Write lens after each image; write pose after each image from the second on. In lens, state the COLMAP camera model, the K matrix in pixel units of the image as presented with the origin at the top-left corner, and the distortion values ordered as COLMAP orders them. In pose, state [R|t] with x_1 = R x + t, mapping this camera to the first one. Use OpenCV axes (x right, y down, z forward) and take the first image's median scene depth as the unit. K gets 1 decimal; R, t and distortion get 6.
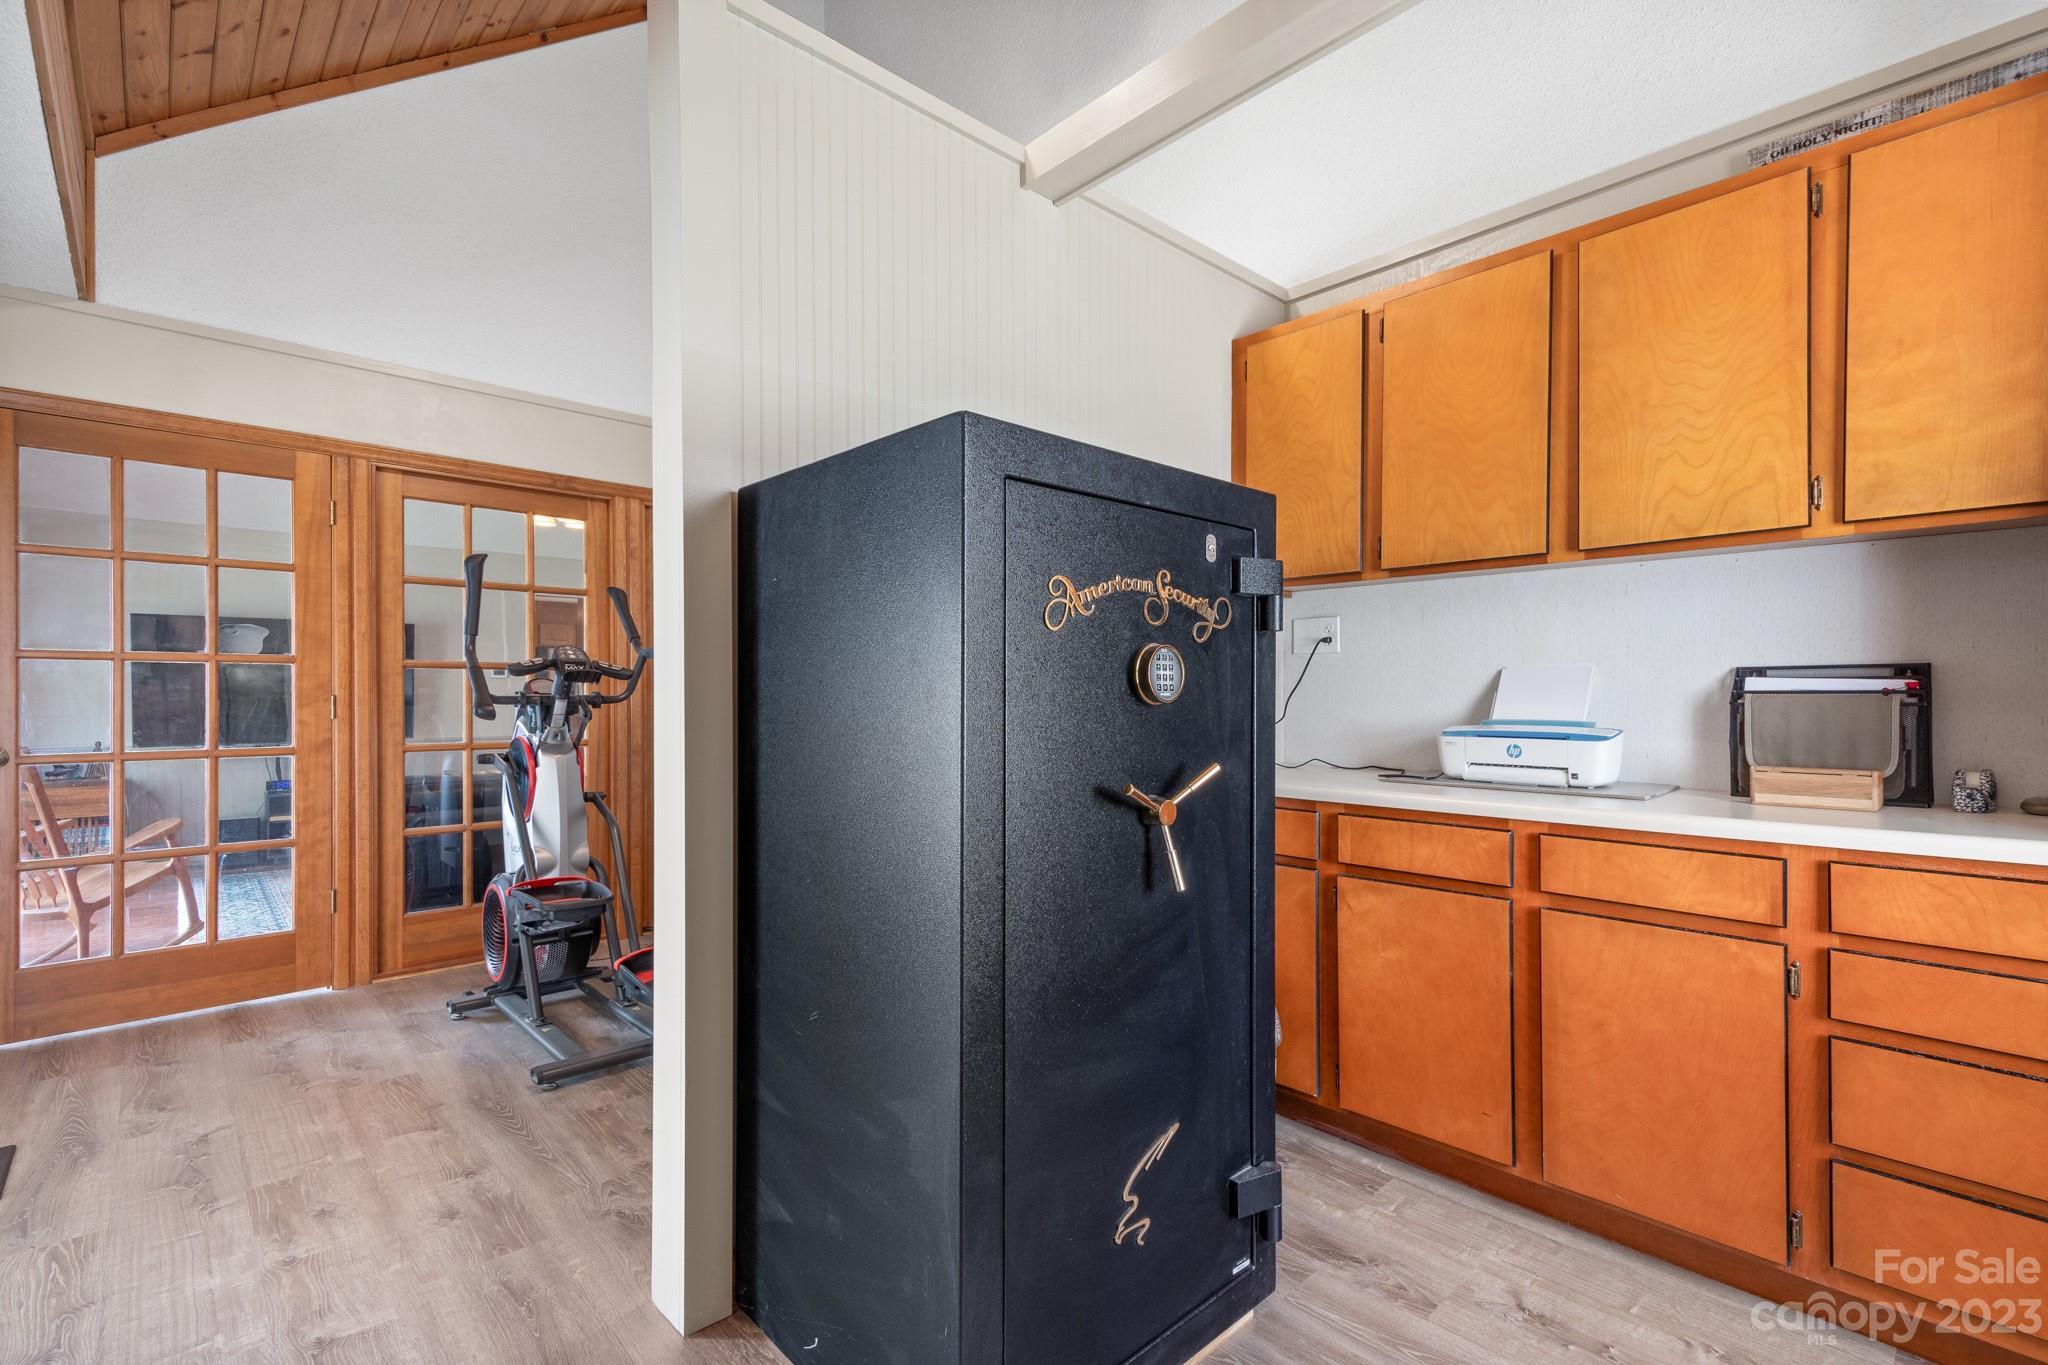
lens RADIAL K [[915.3, 0, 1024.0], [0, 915.3, 682.5], [0, 0, 1]] dist [0.016712, 0.000241]
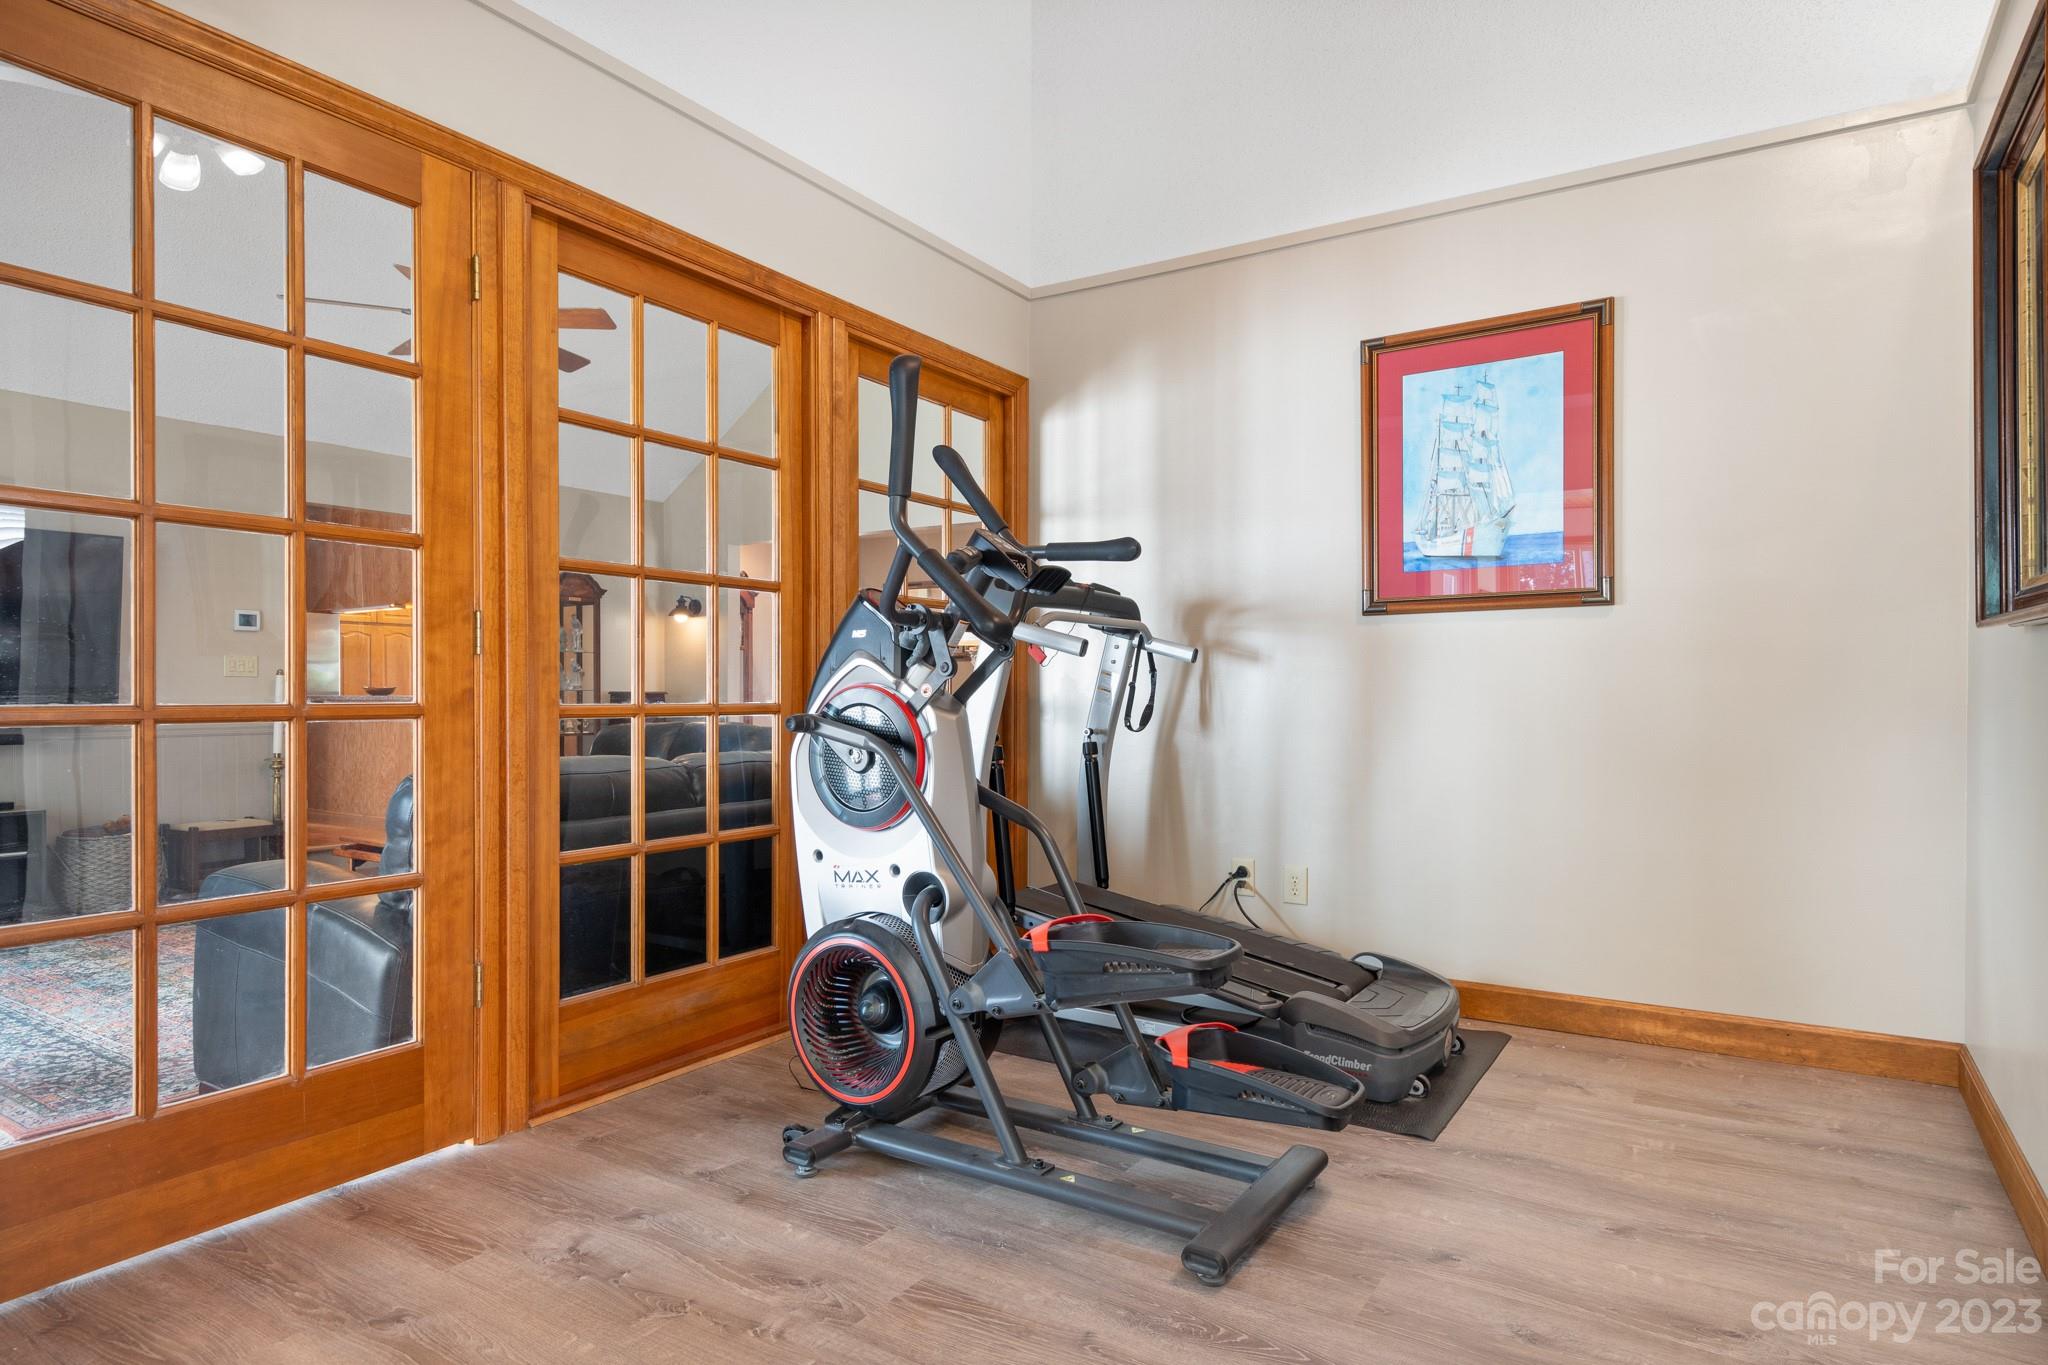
lens RADIAL K [[1137.3, 0, 1024.0], [0, 1137.3, 682.5], [0, 0, 1]] dist [0.005065, 0.000254]
pose [[0.968452, 0.003283, 0.249178, -0.607142], [-0.005028, 0.999967, 0.006366, 0.050890], [-0.249149, -0.007418, 0.968437, 0.264855]]
